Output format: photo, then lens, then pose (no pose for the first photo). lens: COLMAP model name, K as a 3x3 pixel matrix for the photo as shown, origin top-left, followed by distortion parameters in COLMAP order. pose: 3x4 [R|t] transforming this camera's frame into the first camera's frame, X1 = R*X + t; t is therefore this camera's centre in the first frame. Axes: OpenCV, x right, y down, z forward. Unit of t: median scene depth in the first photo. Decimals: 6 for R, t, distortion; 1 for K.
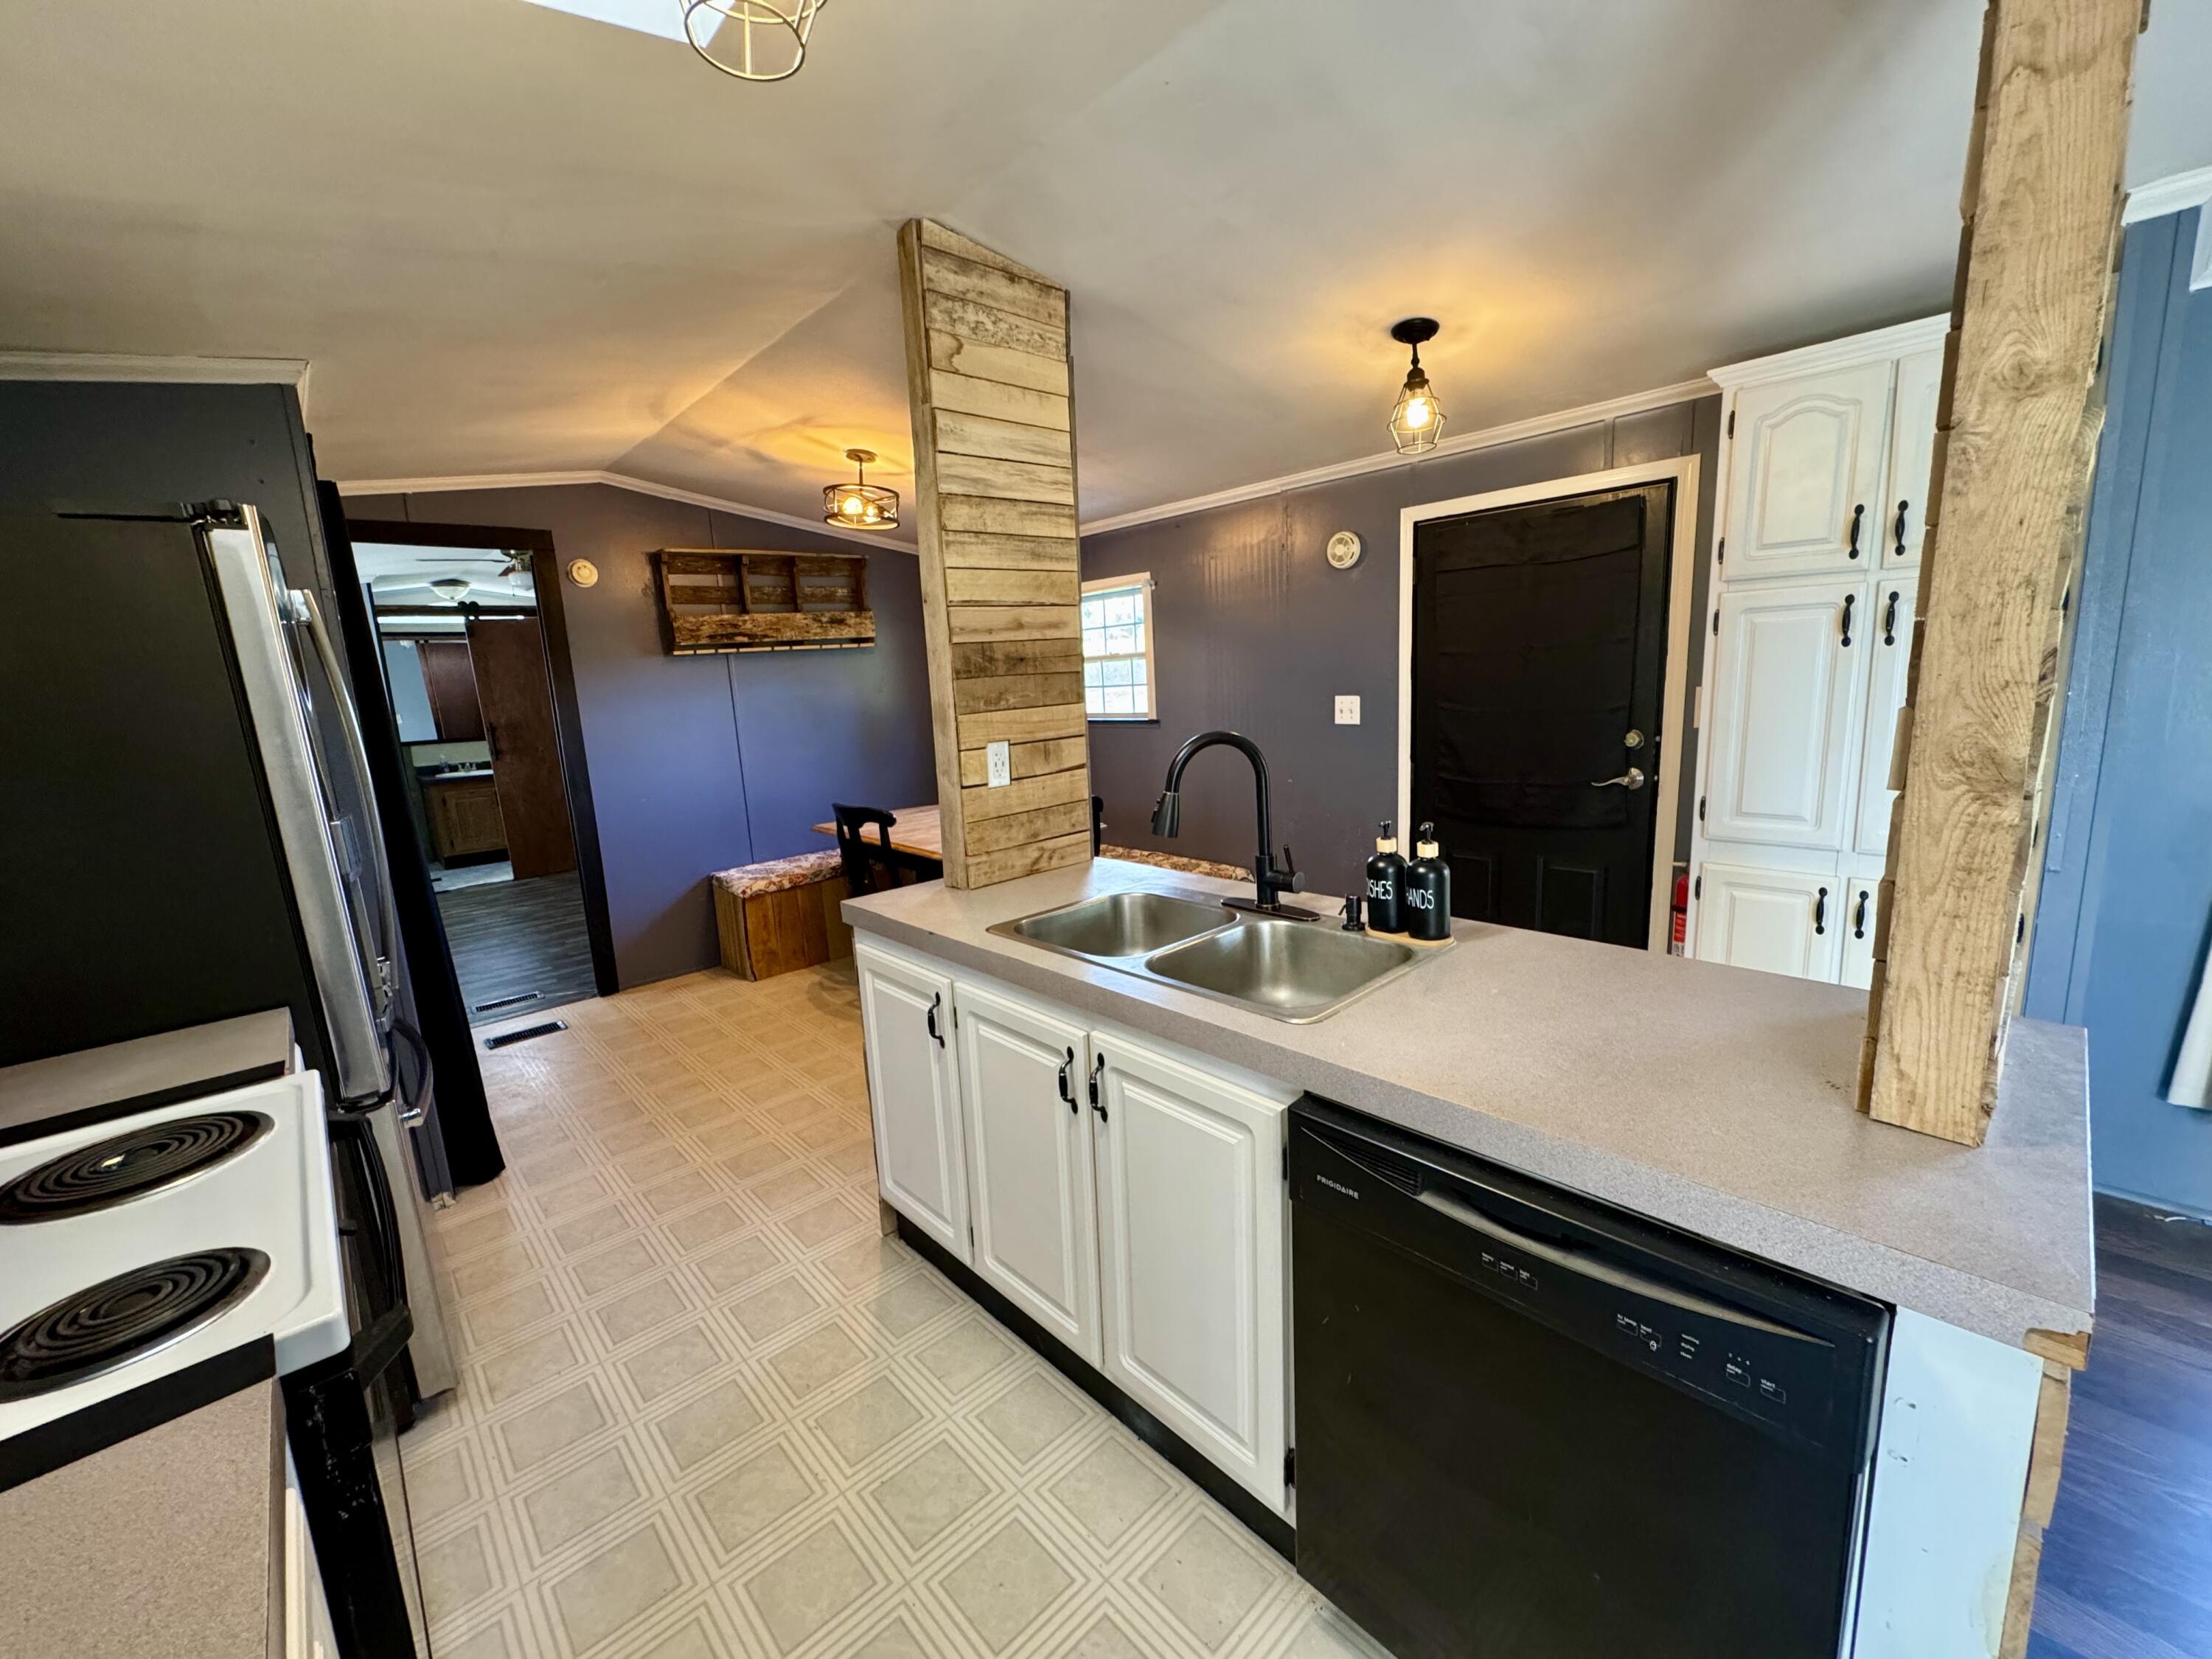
lens RADIAL K [[877.6, 0, 1106.0], [0, 877.6, 829.5], [0, 0, 1]] dist [0.000863, 0.000151]
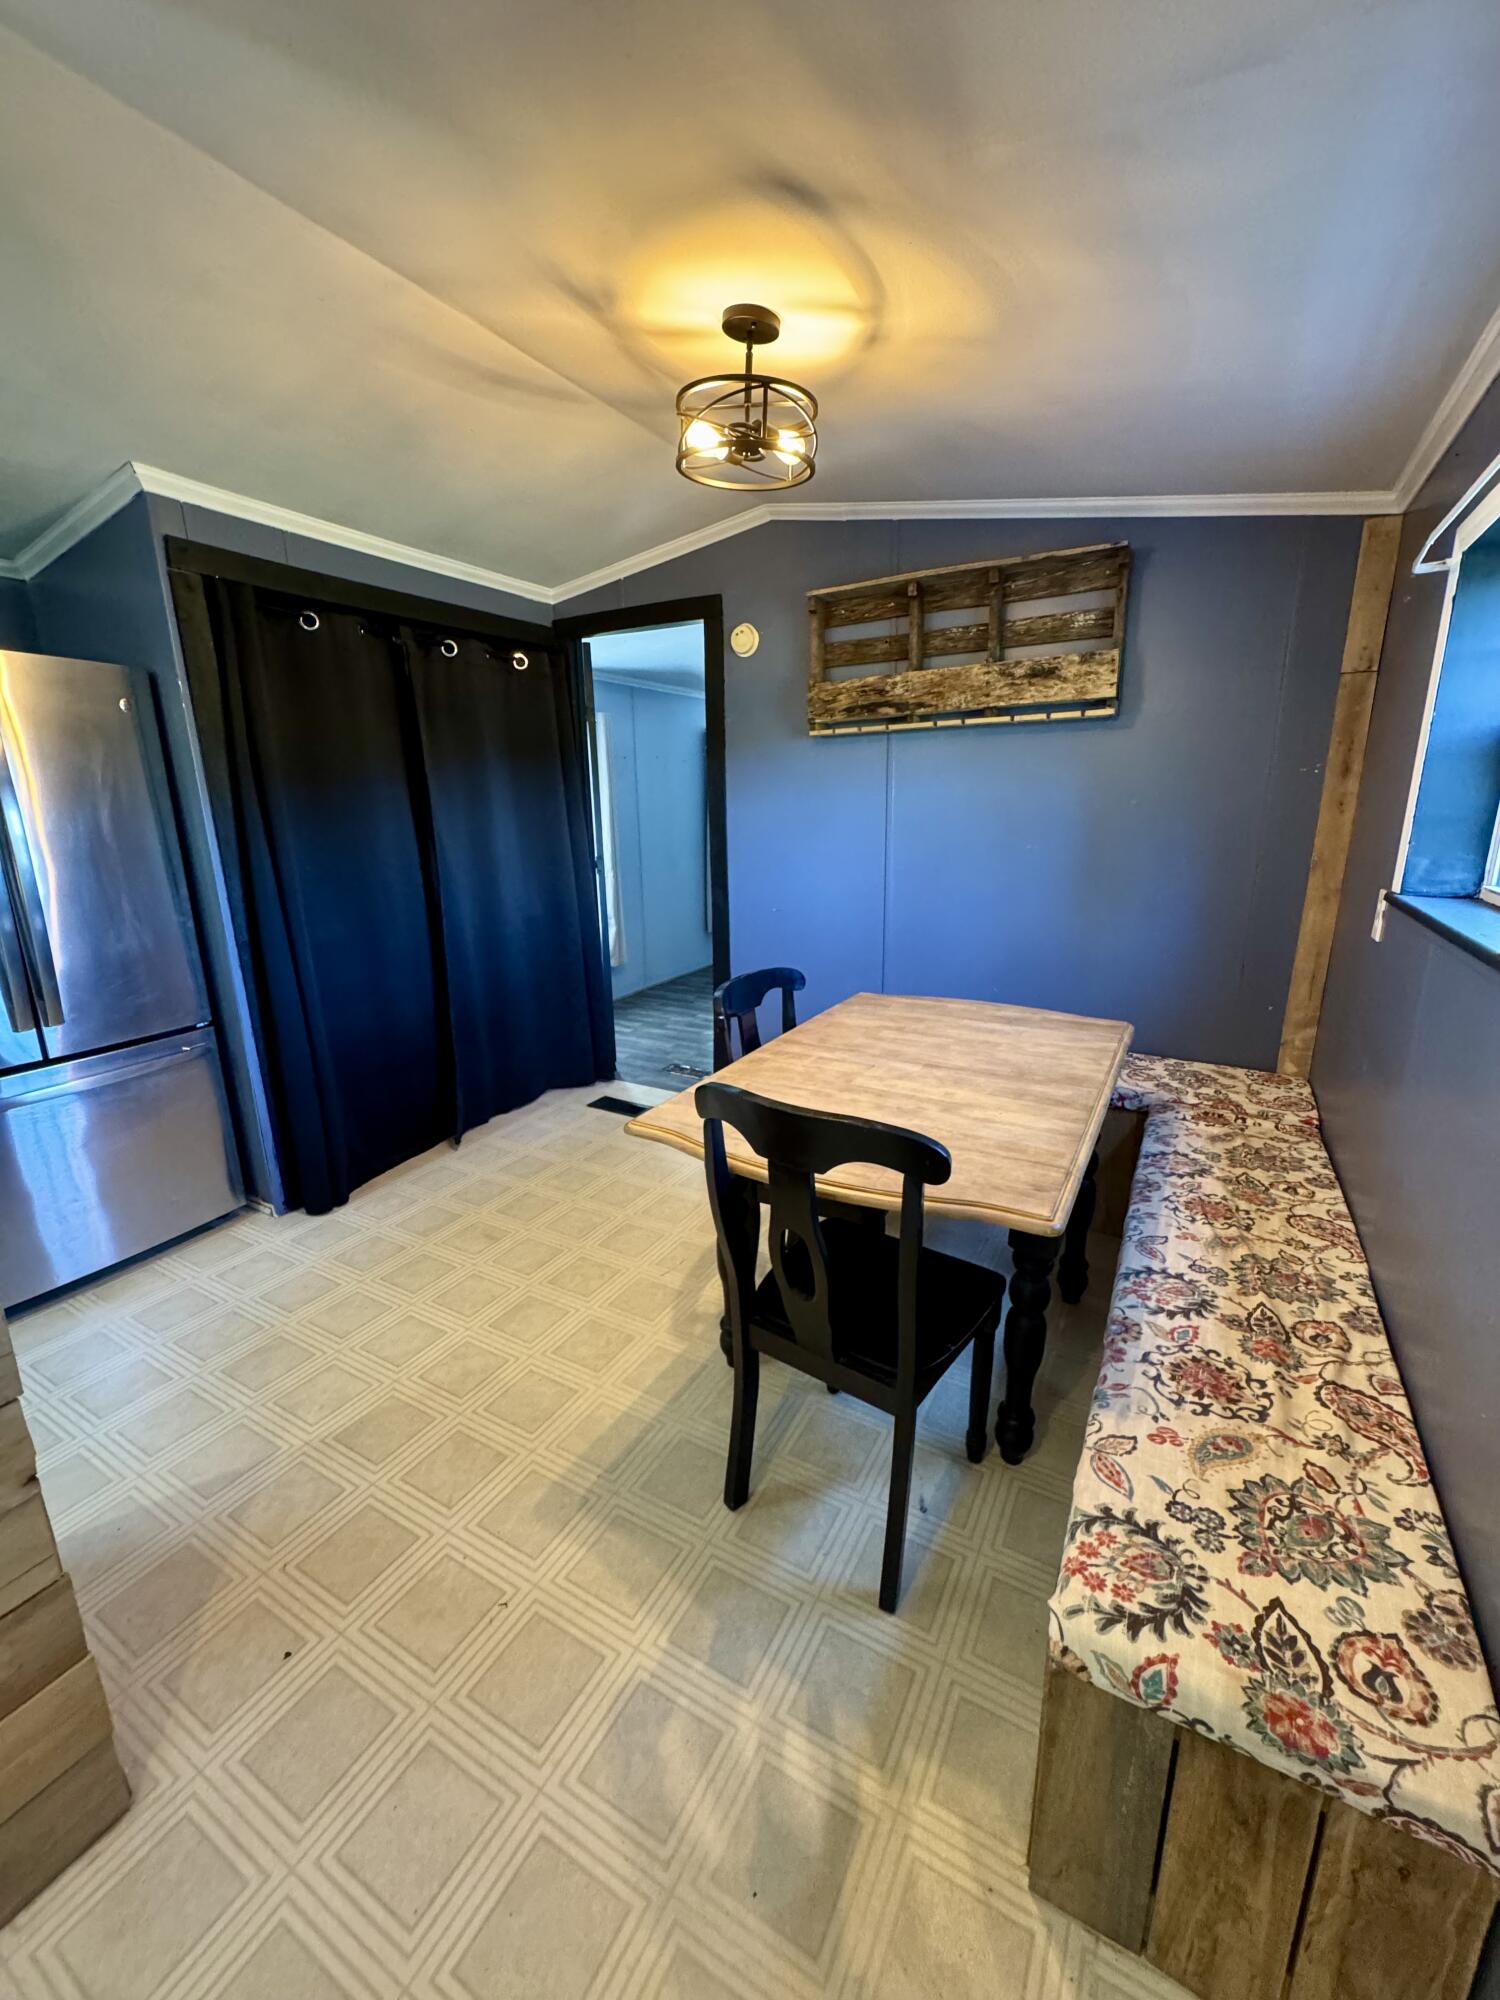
lens RADIAL K [[793.5, 0, 750.0], [0, 793.5, 1000.0], [0, 0, 1]] dist [0.000863, 0.000151]
pose [[0.299103, 0.287689, -0.909820, 0.393459], [-0.172734, 0.954041, 0.244885, -0.261384], [0.938456, 0.083911, 0.335050, 1.383227]]
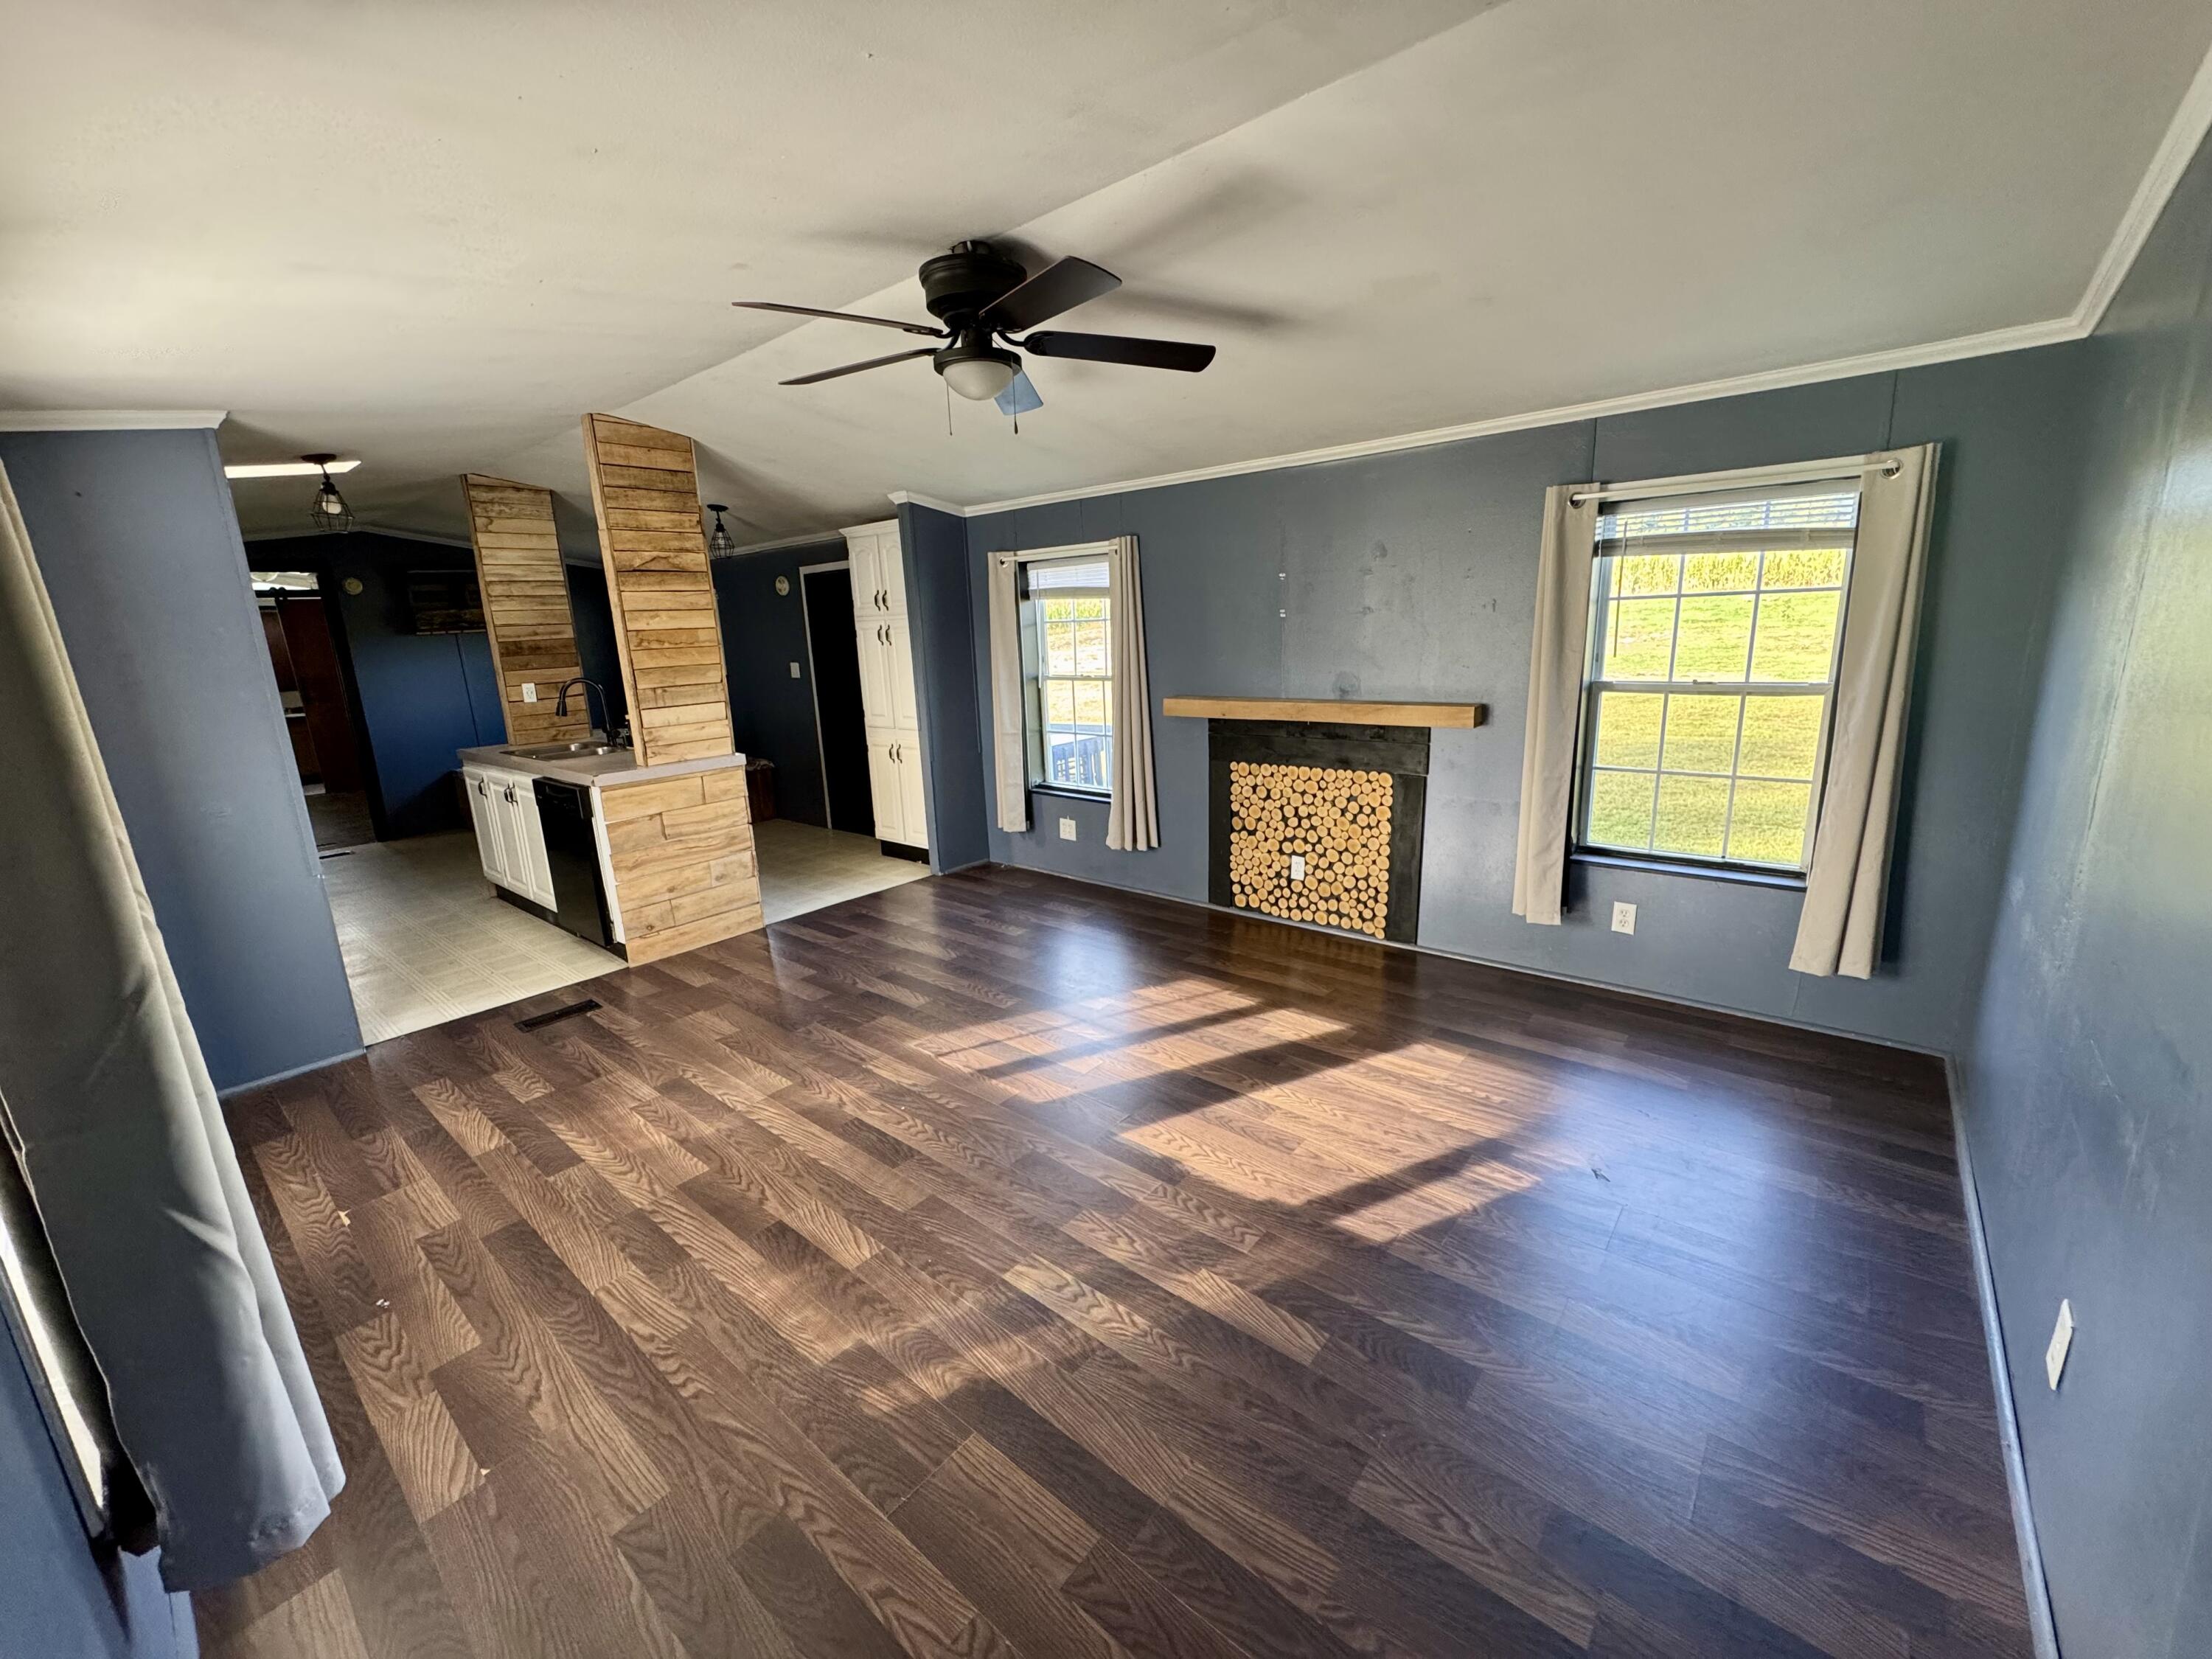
lens RADIAL K [[877.6, 0, 1106.0], [0, 877.6, 829.5], [0, 0, 1]] dist [0.000863, 0.000151]
pose [[0.992783, -0.017436, 0.118650, 1.109286], [0.012004, 0.998854, 0.046340, 0.198698], [-0.119322, -0.044581, 0.991854, -1.515277]]
